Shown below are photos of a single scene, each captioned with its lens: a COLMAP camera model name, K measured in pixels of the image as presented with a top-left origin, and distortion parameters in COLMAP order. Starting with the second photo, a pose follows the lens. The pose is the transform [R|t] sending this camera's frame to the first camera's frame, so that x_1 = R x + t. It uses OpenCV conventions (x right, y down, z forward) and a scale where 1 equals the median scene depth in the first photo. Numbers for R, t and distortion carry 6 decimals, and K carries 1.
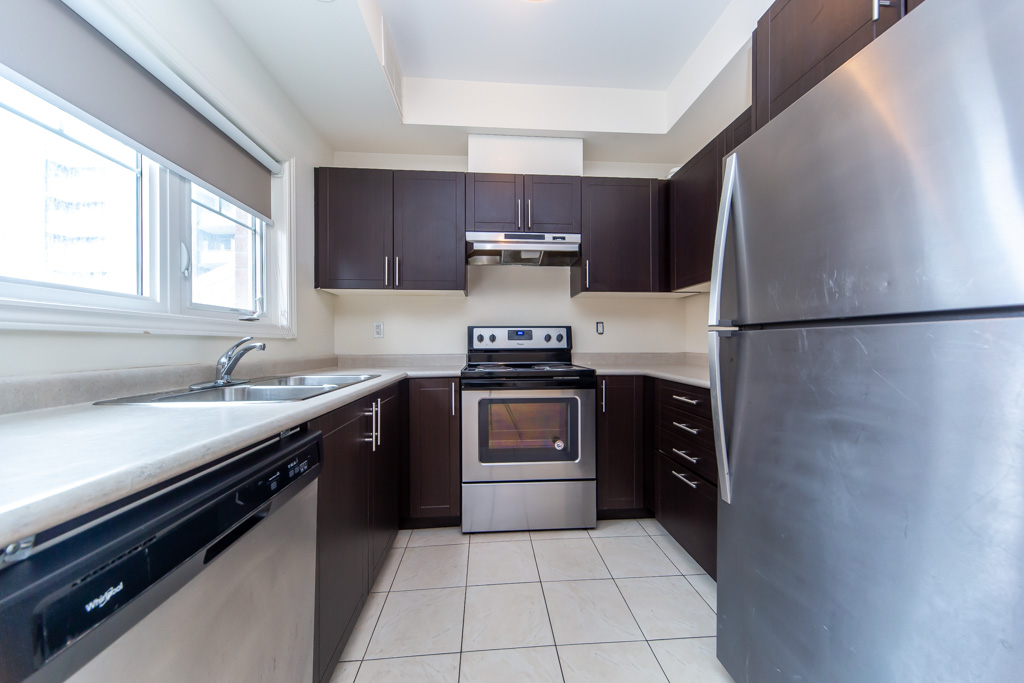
lens RADIAL K [[351.2, 0, 518.2], [0, 351.2, 341.8], [0, 0, 1]] dist [0.004542, -0.000811]
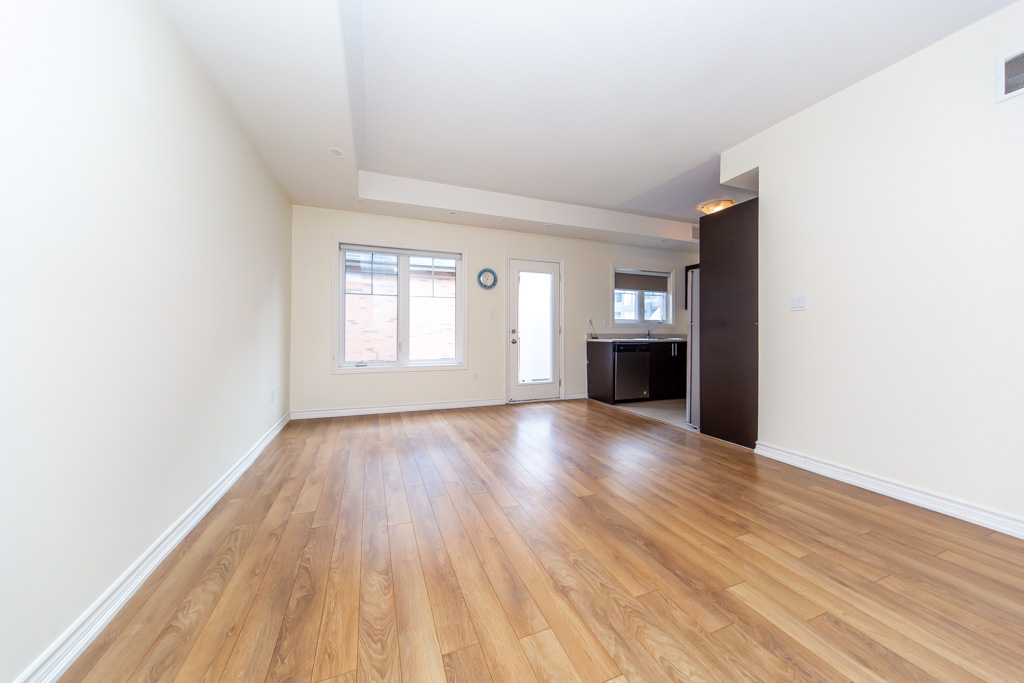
lens RADIAL K [[351.2, 0, 509.1], [0, 351.2, 332.8], [0, 0, 1]] dist [0.004542, -0.000811]
pose [[0.275627, -0.002689, -0.961261, 2.041740], [-0.000533, 0.999996, -0.002950, 0.046343], [0.961265, 0.001326, 0.275624, -1.322032]]
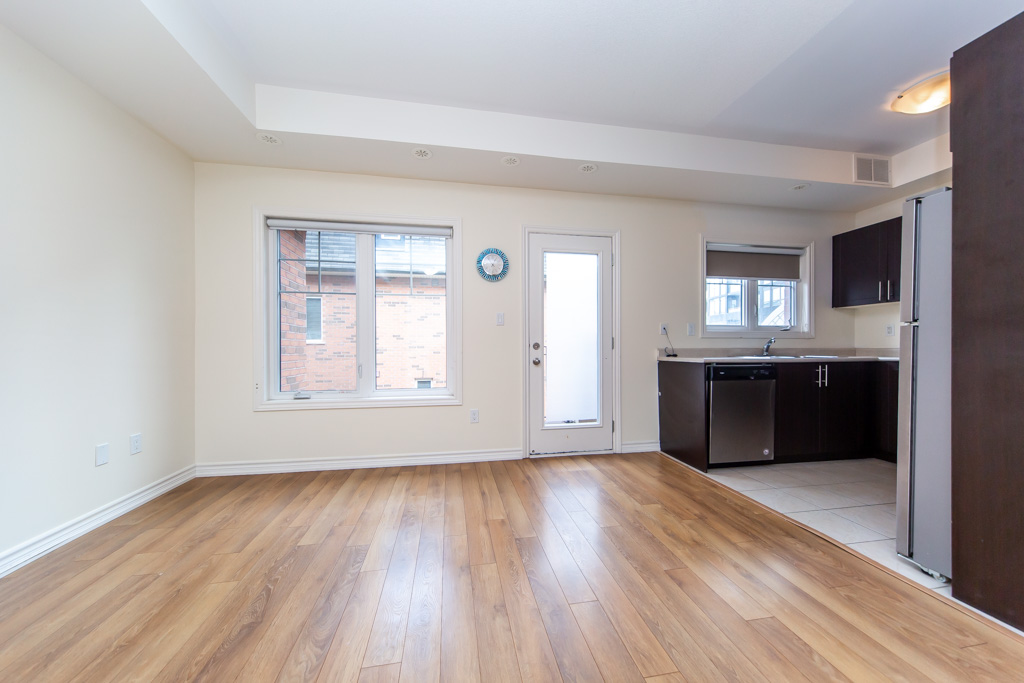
lens RADIAL K [[351.2, 0, 512.1], [0, 351.2, 351.4], [0, 0, 1]] dist [0.004542, -0.000811]
pose [[0.084227, 0.006279, -0.996427, 1.168486], [0.005501, 0.999962, 0.006766, 0.042239], [0.996431, -0.006051, 0.084189, -0.806018]]
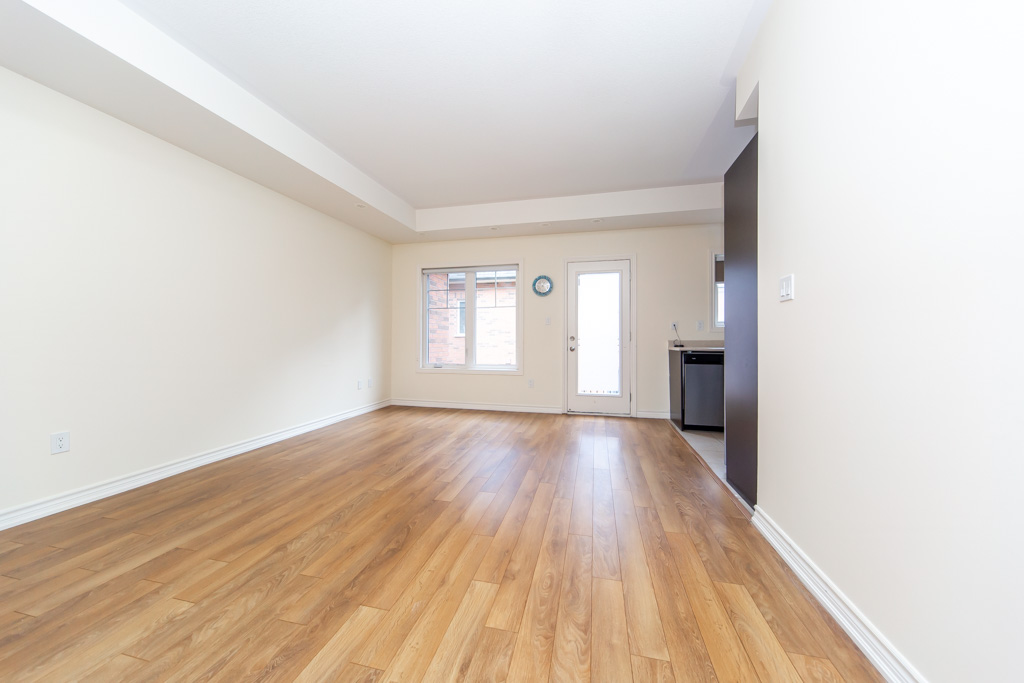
lens RADIAL K [[351.2, 0, 509.4], [0, 351.2, 339.1], [0, 0, 1]] dist [0.004542, -0.000811]
pose [[-0.321336, -0.007236, -0.946938, 2.030851], [-0.001267, 0.999973, -0.007212, 0.052870], [0.946964, -0.001118, -0.321337, -0.147208]]
